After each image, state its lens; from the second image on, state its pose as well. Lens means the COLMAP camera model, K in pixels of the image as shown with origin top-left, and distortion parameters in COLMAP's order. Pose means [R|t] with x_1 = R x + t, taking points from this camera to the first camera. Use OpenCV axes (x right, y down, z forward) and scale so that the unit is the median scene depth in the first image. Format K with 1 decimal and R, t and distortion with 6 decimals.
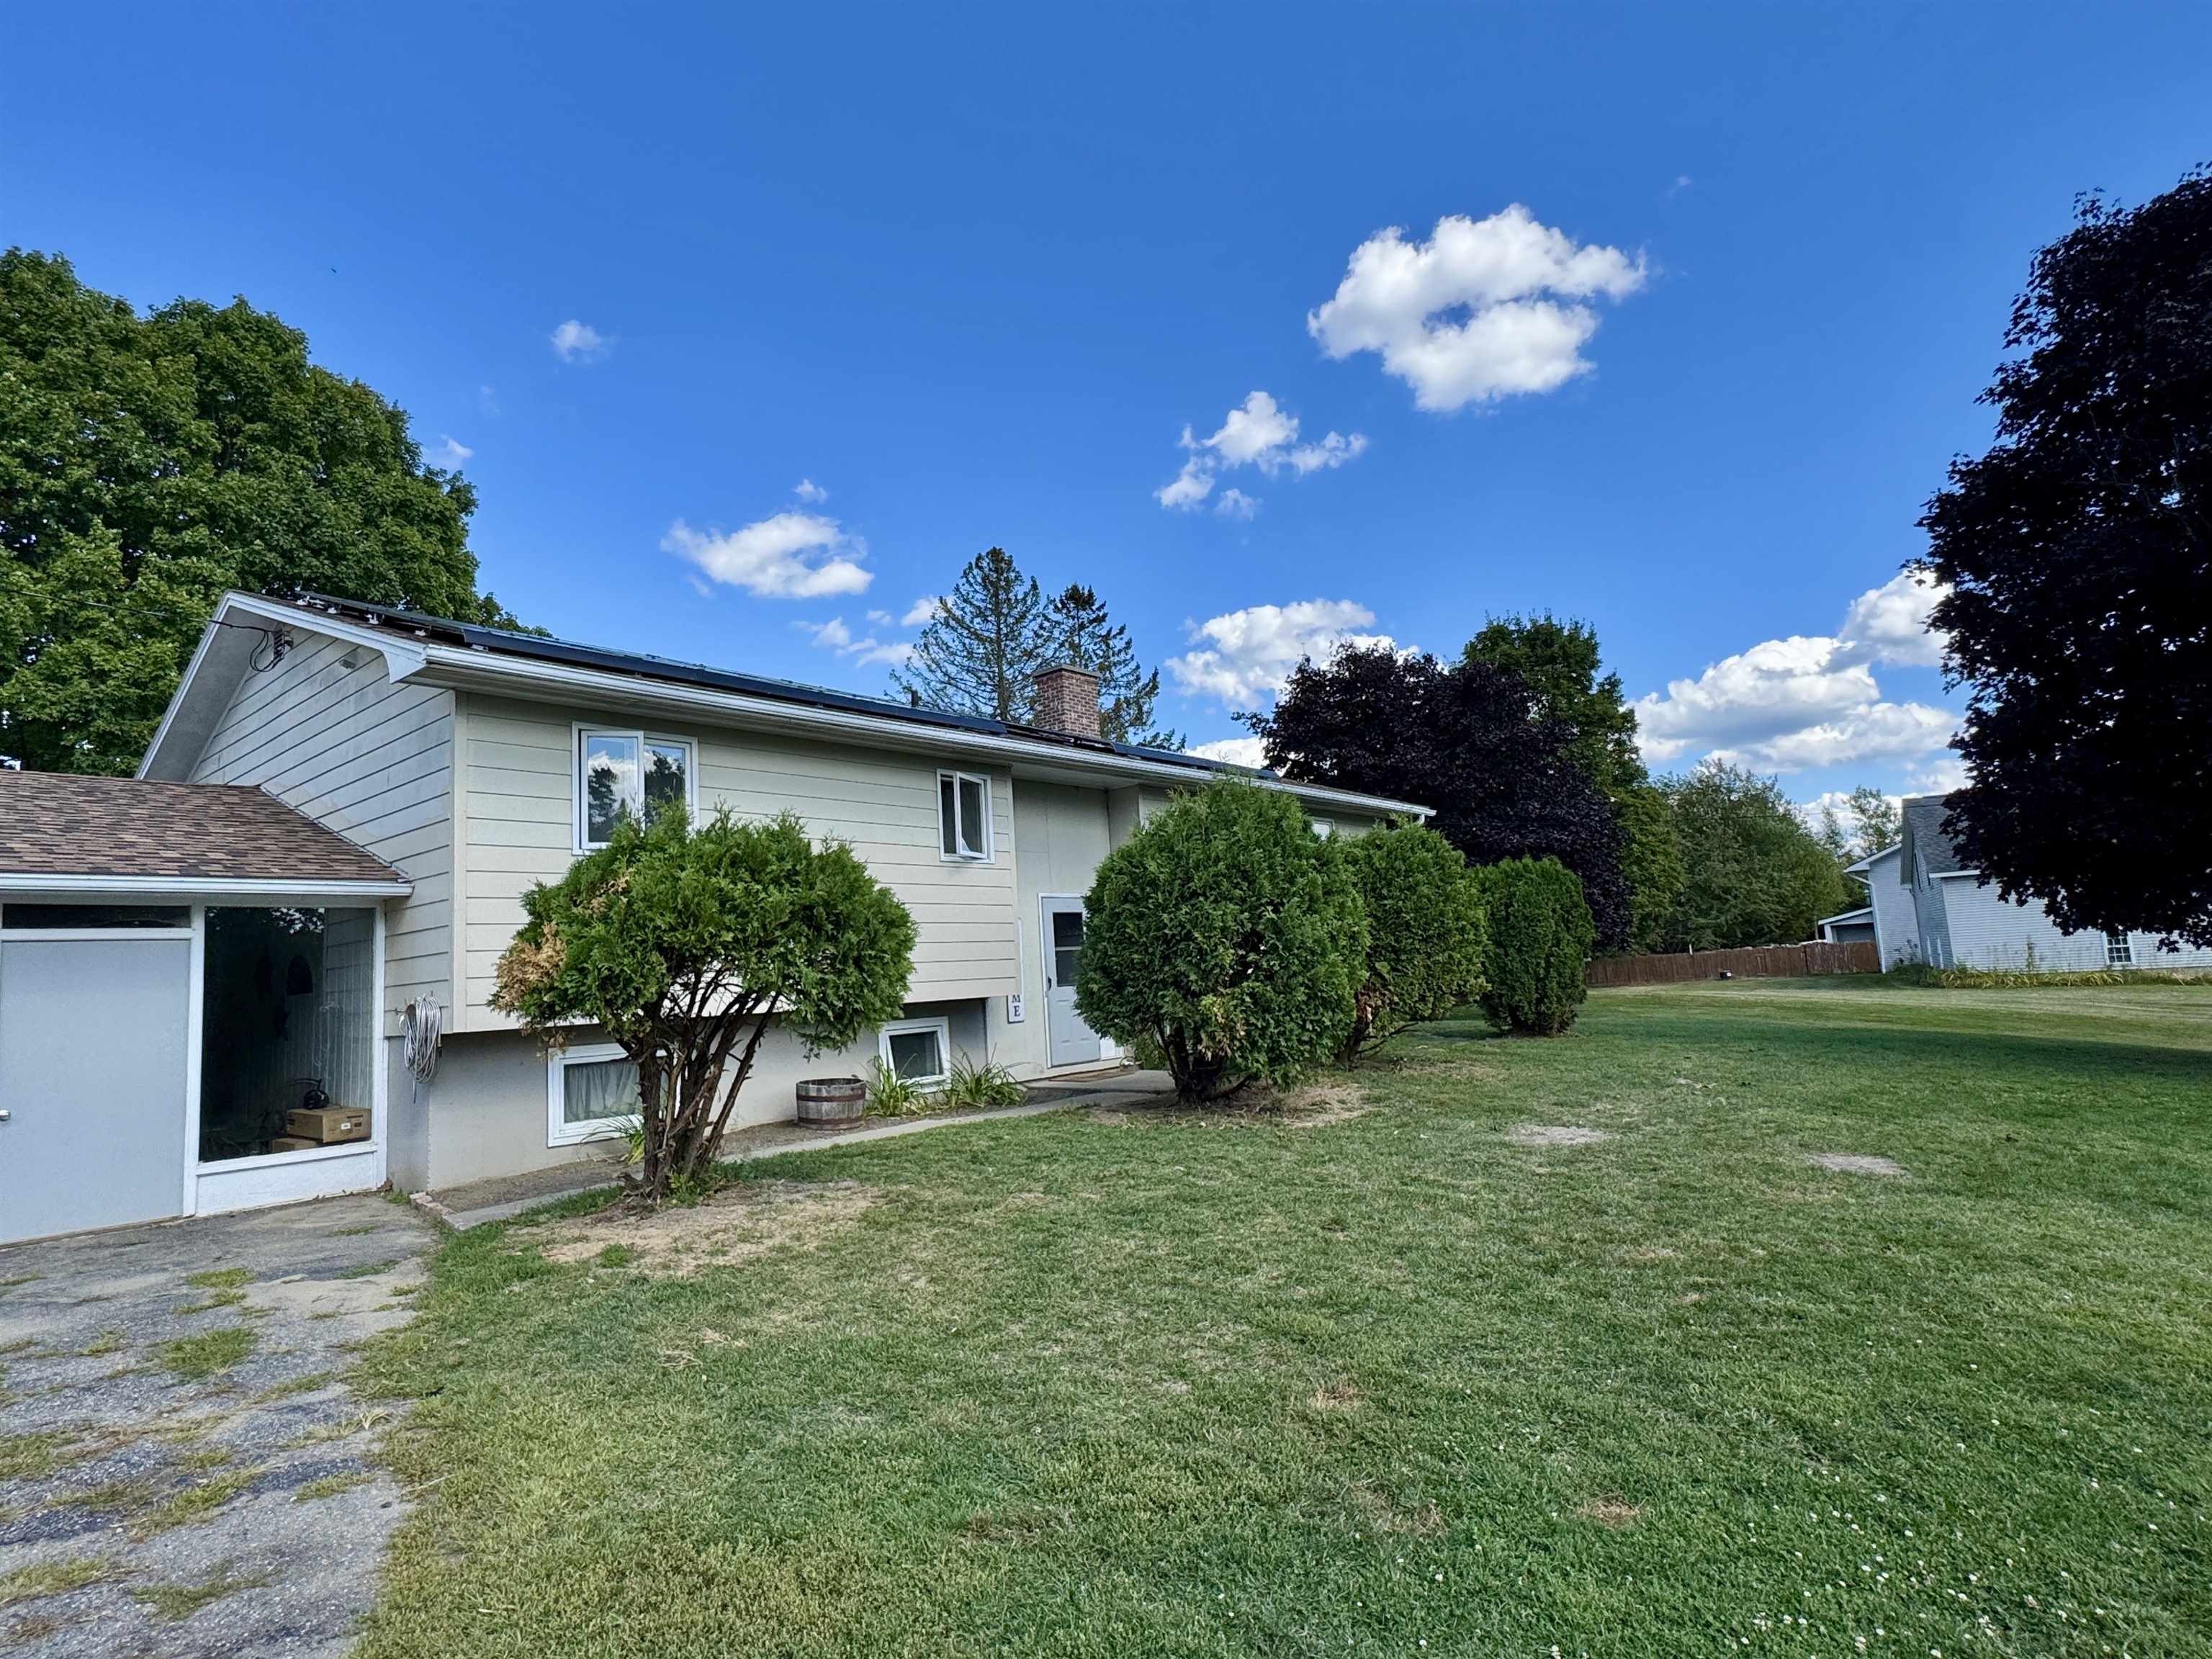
lens RADIAL K [[1166.8, 0, 1102.9], [0, 1166.8, 836.6], [0, 0, 1]] dist [-0.002235, -0.001888]
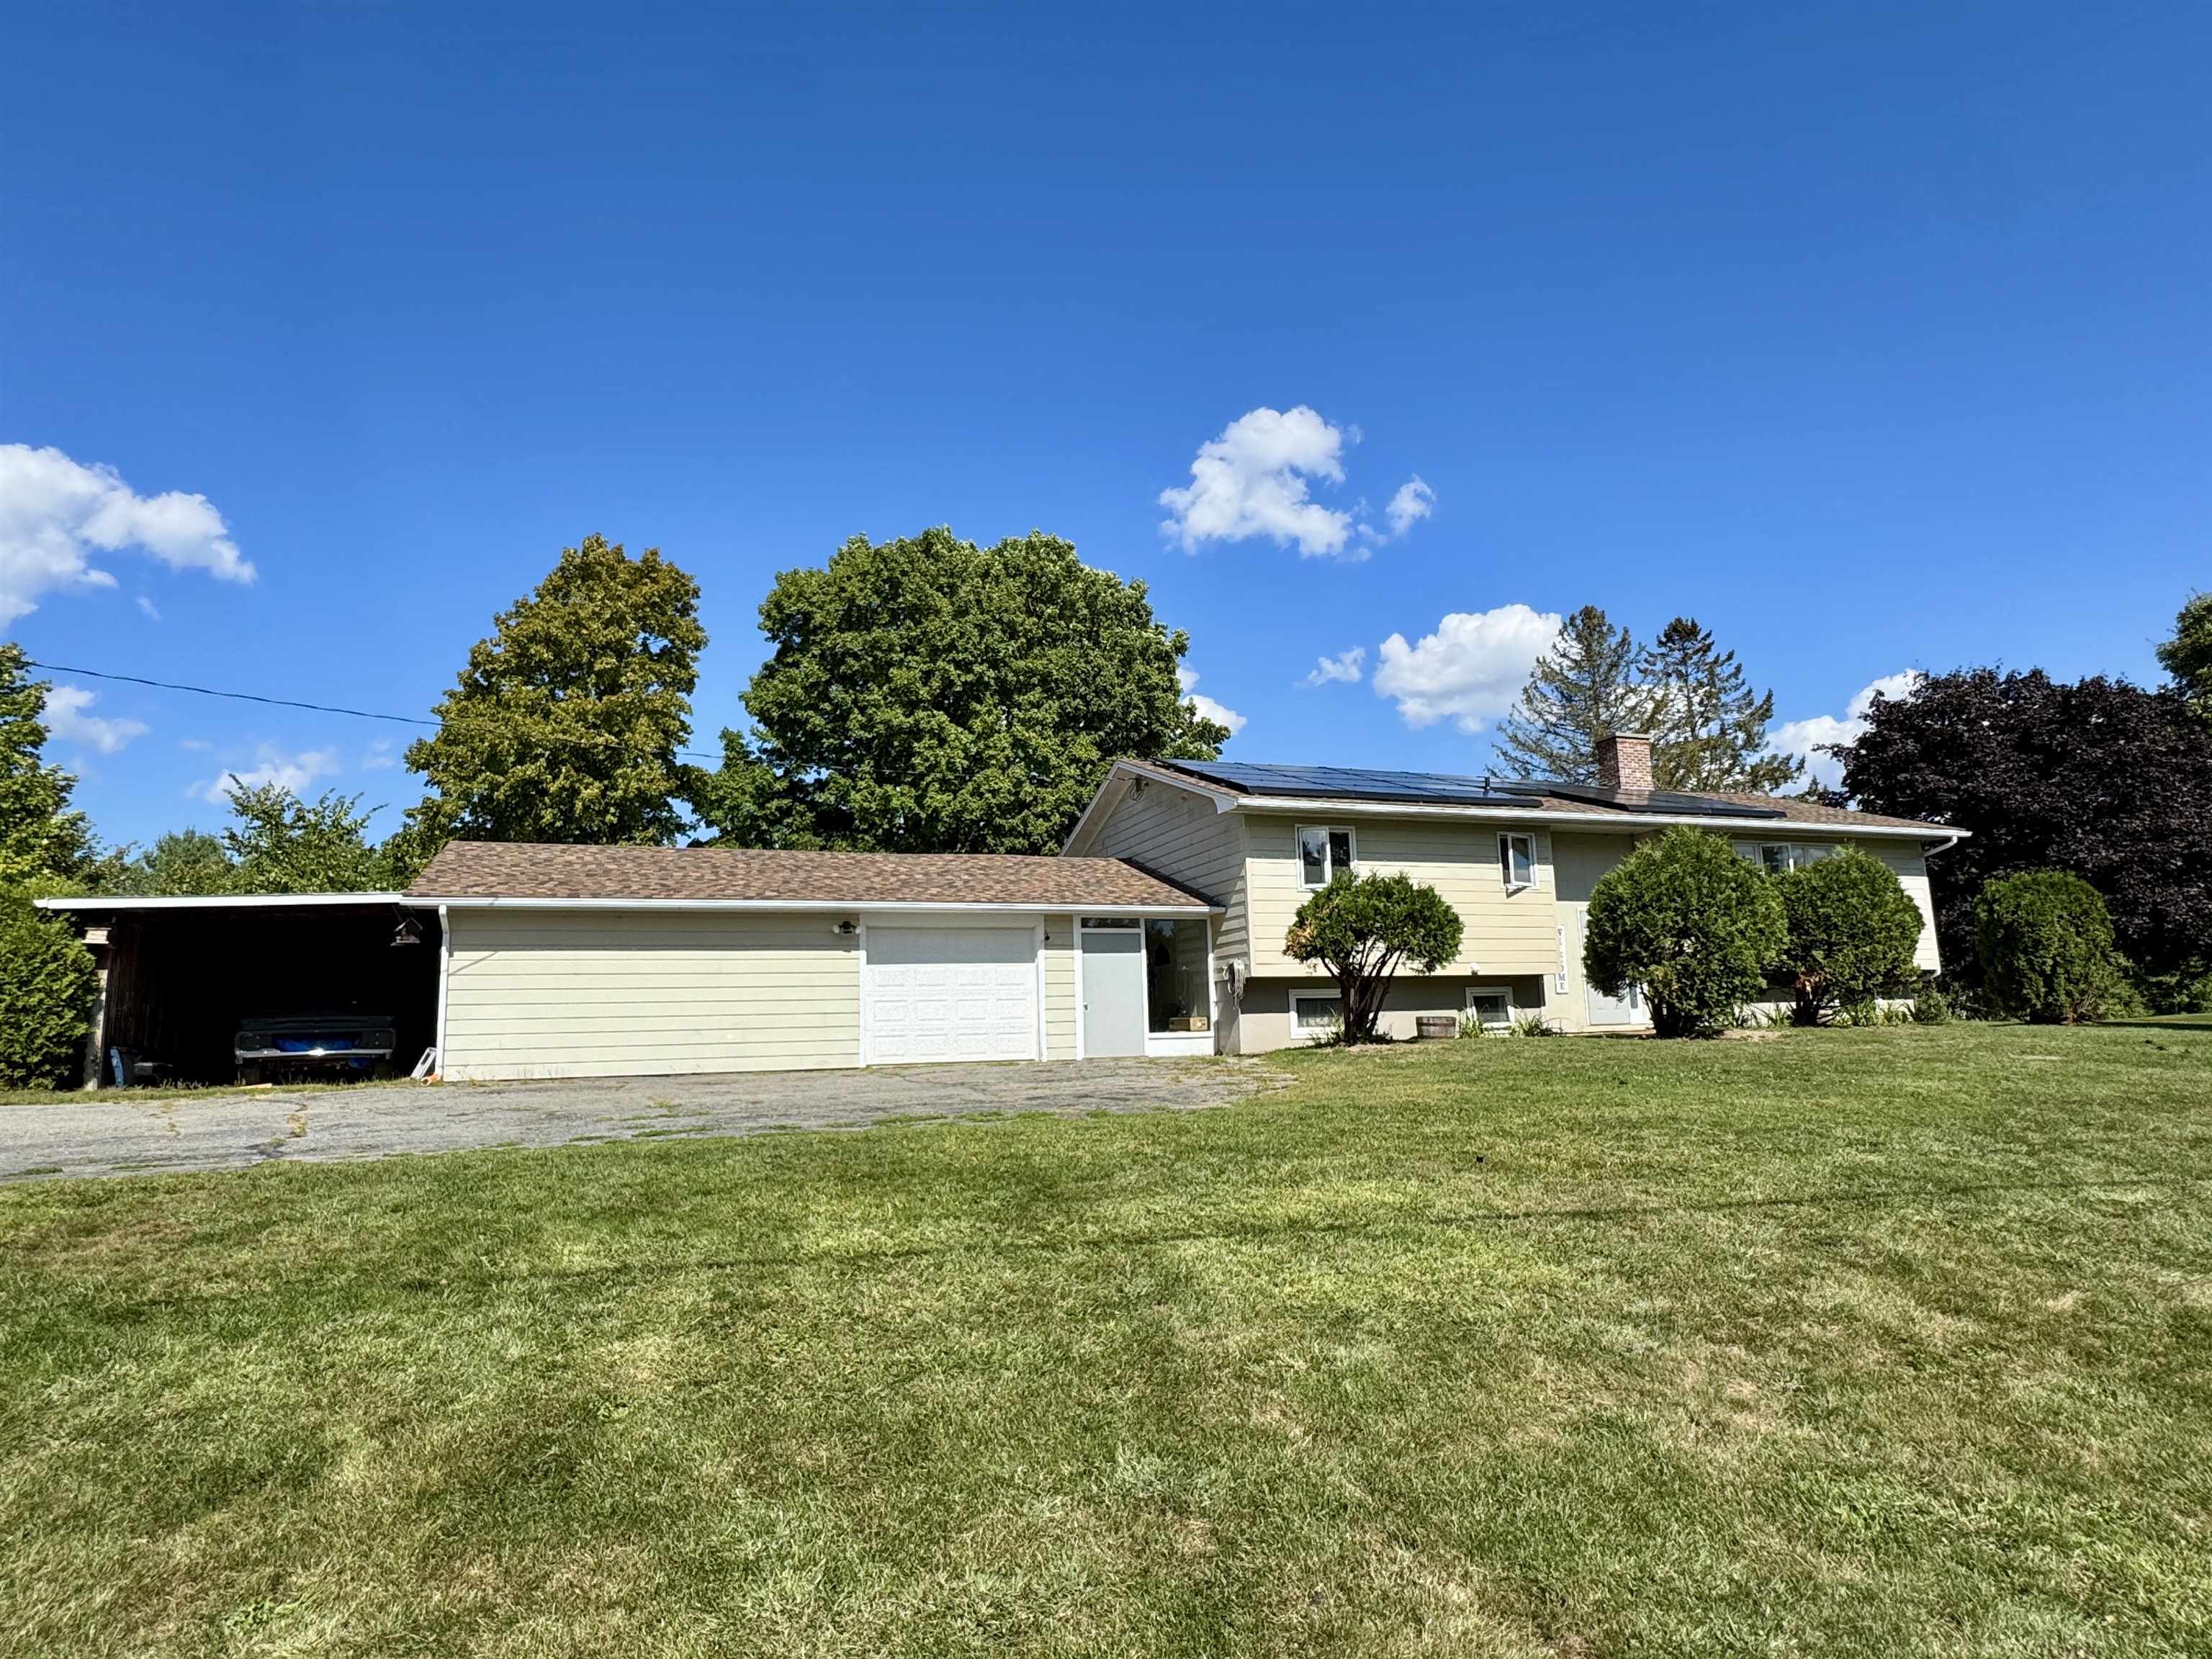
lens RADIAL K [[1226.9, 0, 1105.3], [0, 1226.9, 836.0], [0, 0, 1]] dist [0.004724, 0.001204]
pose [[0.868457, -0.045813, -0.493644, 0.168431], [0.035988, 0.998920, -0.029394, -0.016445], [0.494457, 0.007762, 0.869167, -0.556218]]
